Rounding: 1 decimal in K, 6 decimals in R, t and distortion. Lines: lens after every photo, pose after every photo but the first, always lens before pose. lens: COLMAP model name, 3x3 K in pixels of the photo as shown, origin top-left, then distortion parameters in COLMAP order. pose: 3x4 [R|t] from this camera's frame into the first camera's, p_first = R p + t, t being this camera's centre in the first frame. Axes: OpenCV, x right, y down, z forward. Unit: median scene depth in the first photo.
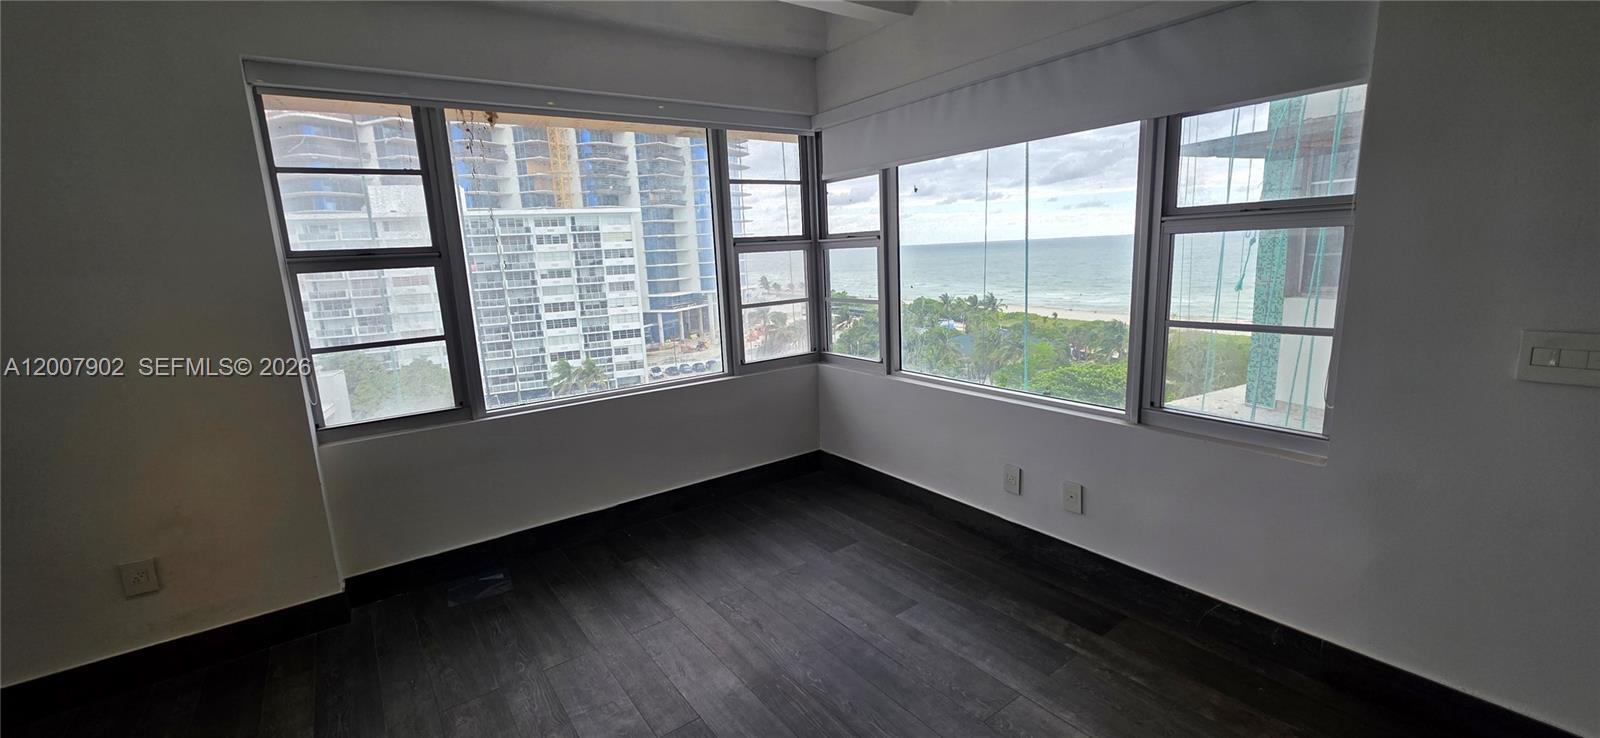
lens RADIAL K [[637.0, 0, 791.9], [0, 637.0, 367.2], [0, 0, 1]] dist [0.004104, 0.000334]
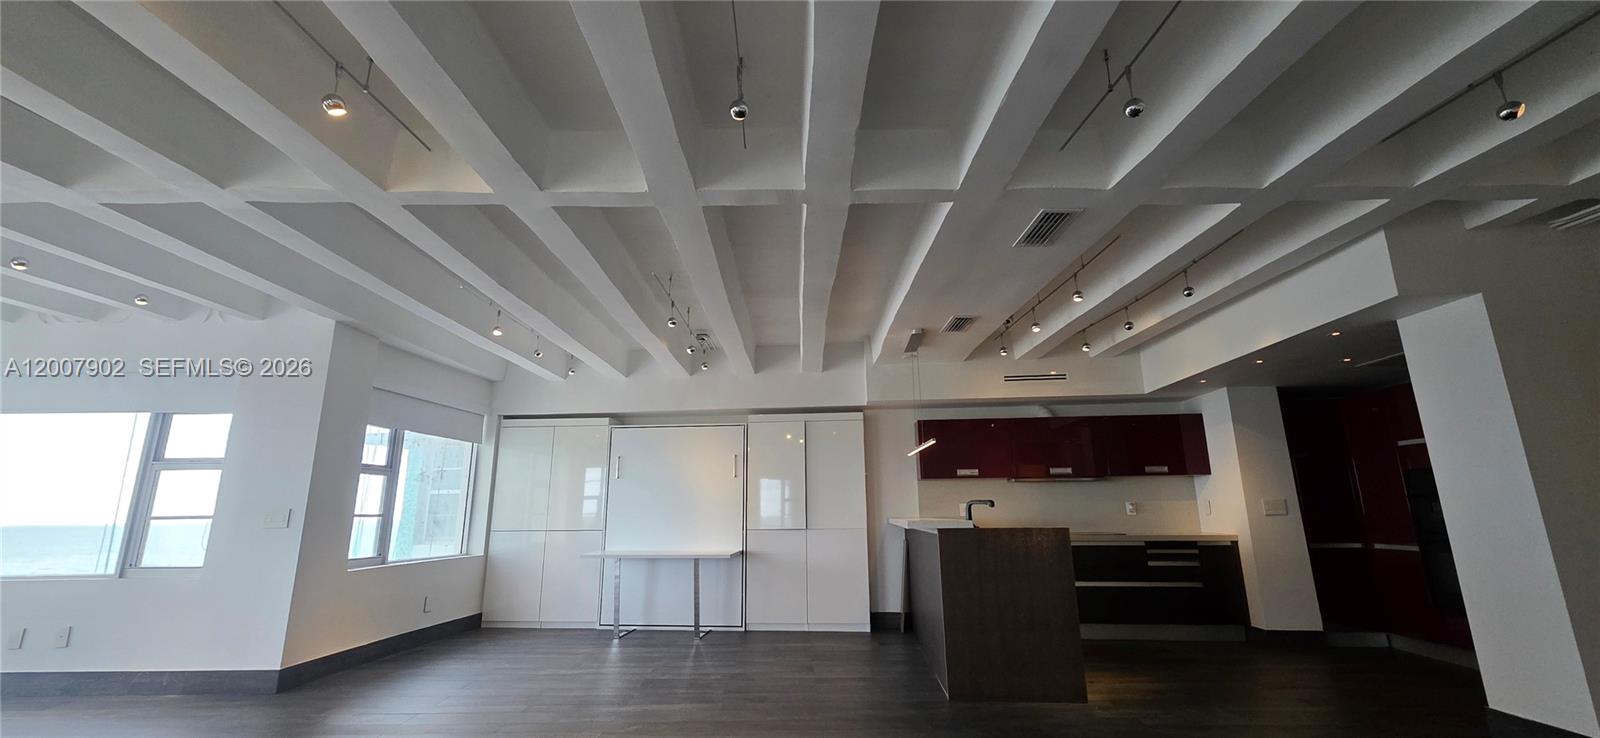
lens RADIAL K [[637.0, 0, 796.0], [0, 637.0, 362.8], [0, 0, 1]] dist [0.004104, 0.000334]
pose [[0.577509, 0.226525, 0.784327, 0.067541], [0.132351, 0.922046, -0.363752, 0.273572], [-0.805584, 0.313876, 0.502509, -0.993153]]
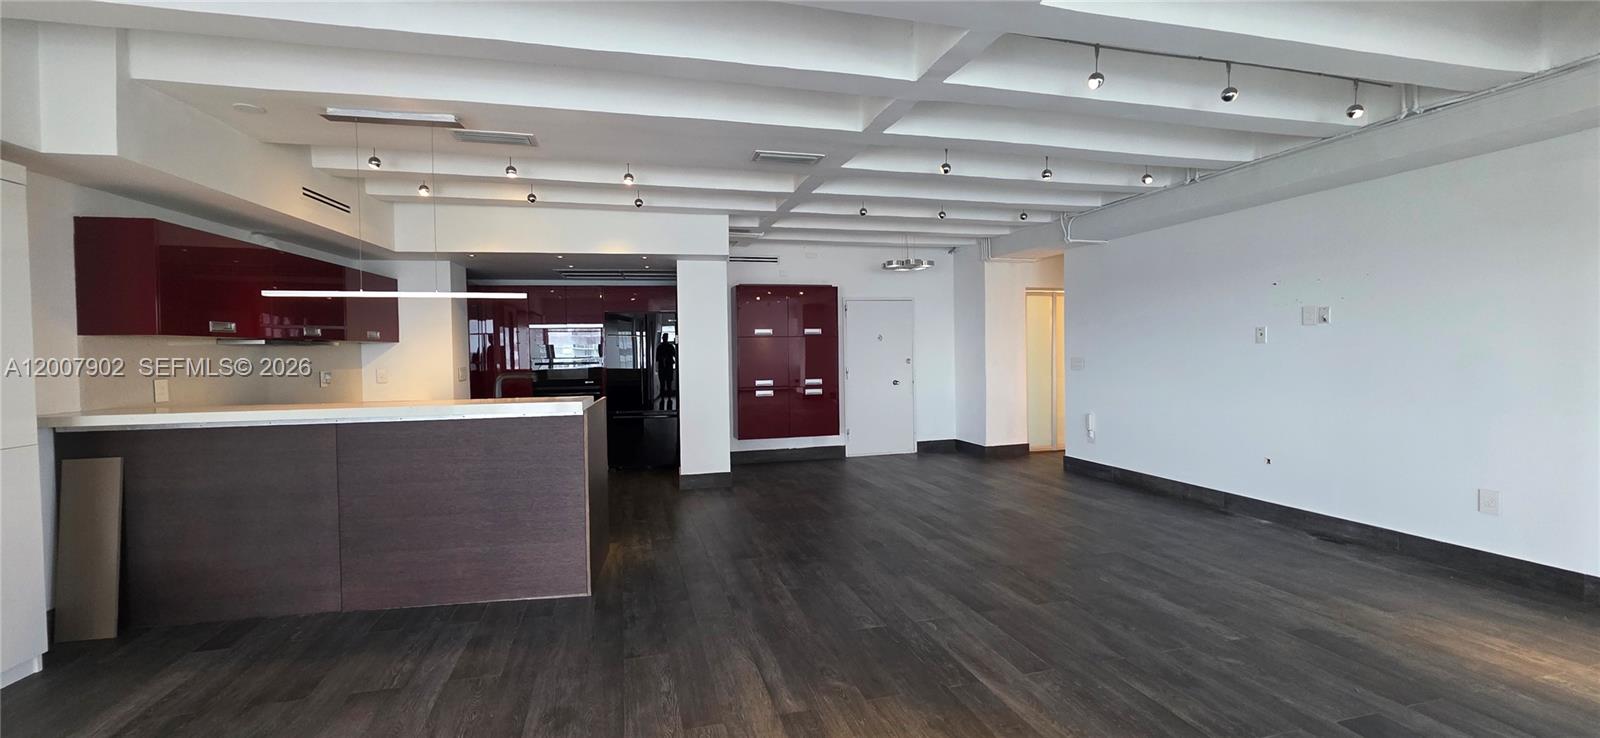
lens RADIAL K [[637.0, 0, 784.9], [0, 637.0, 366.1], [0, 0, 1]] dist [0.004104, 0.000334]
pose [[-0.931411, 0.051435, 0.360317, 0.530036], [0.123145, 0.976114, 0.178988, -0.009254], [-0.342504, 0.211082, -0.915497, 0.140246]]
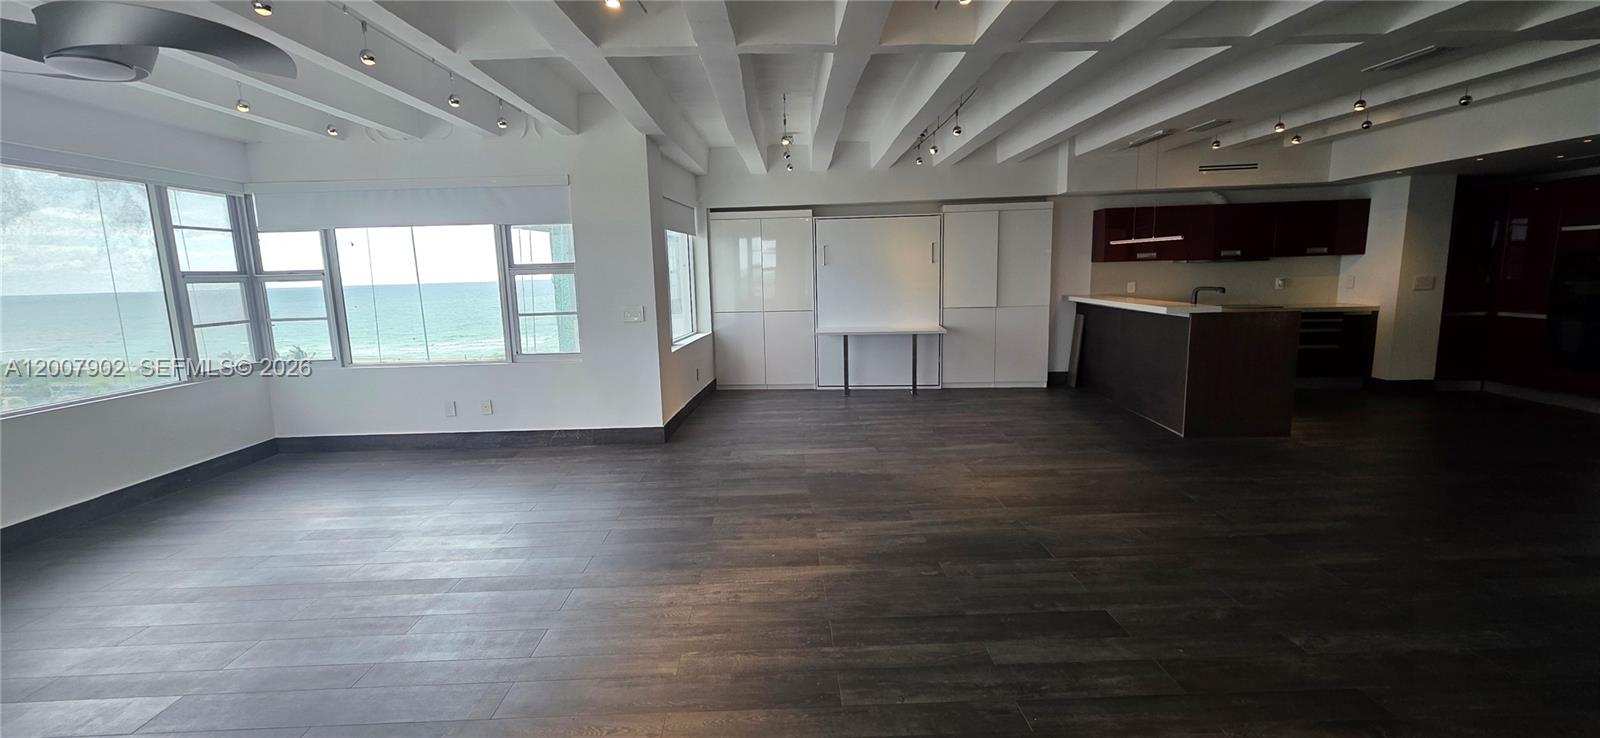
lens RADIAL K [[637.0, 0, 800.2], [0, 637.0, 365.8], [0, 0, 1]] dist [0.004104, 0.000334]
pose [[0.564441, -0.090342, 0.820515, -0.431150], [0.152697, 0.988266, 0.003770, 0.153109], [-0.811227, 0.123162, 0.571613, -0.647874]]
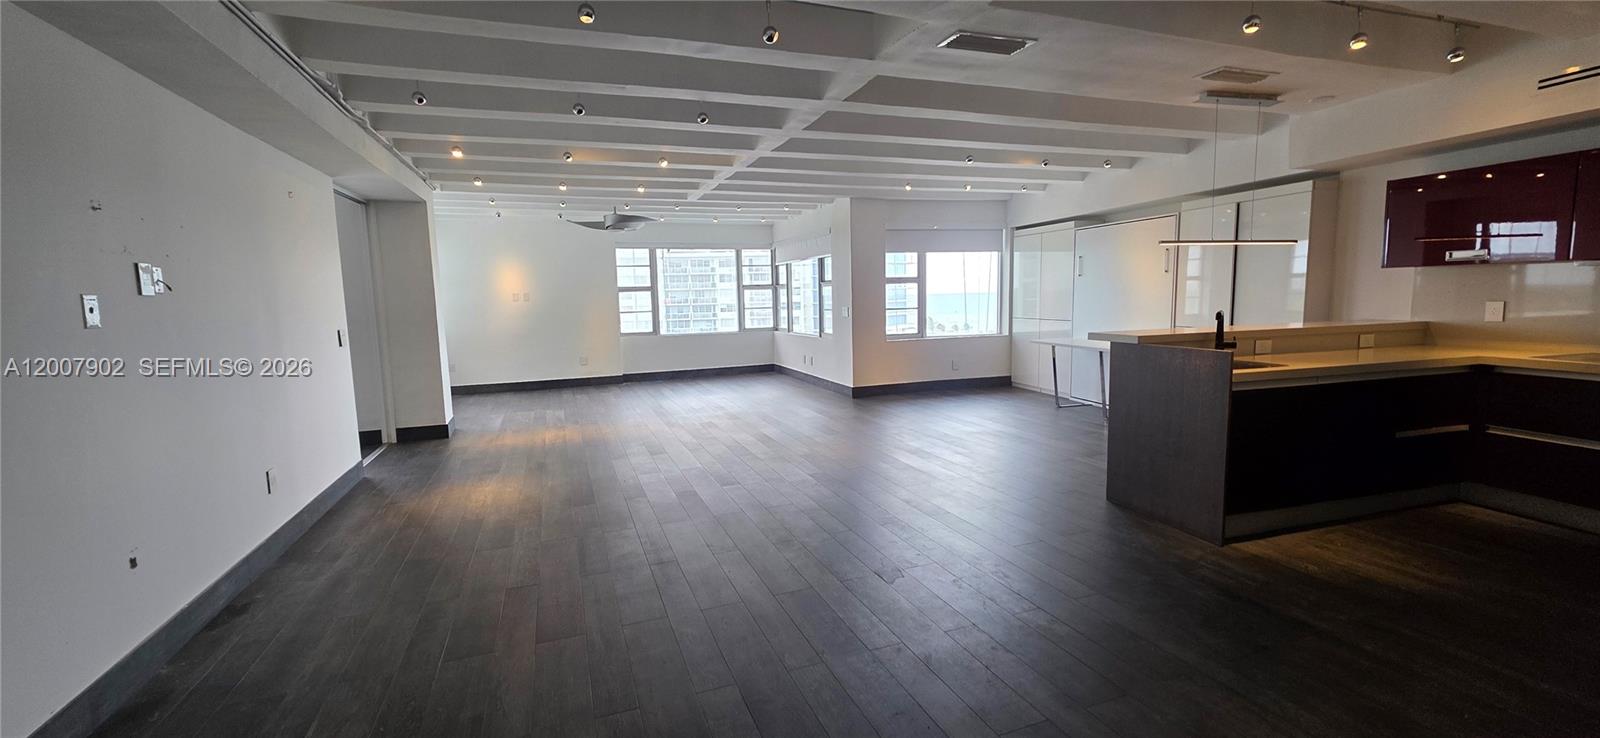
lens RADIAL K [[637.0, 0, 800.7], [0, 637.0, 369.0], [0, 0, 1]] dist [0.004104, 0.000334]
pose [[0.967424, 0.050716, -0.248031, 0.877506], [-0.065130, 0.996611, -0.050251, 0.301060], [0.244641, 0.064768, 0.967448, -1.676706]]
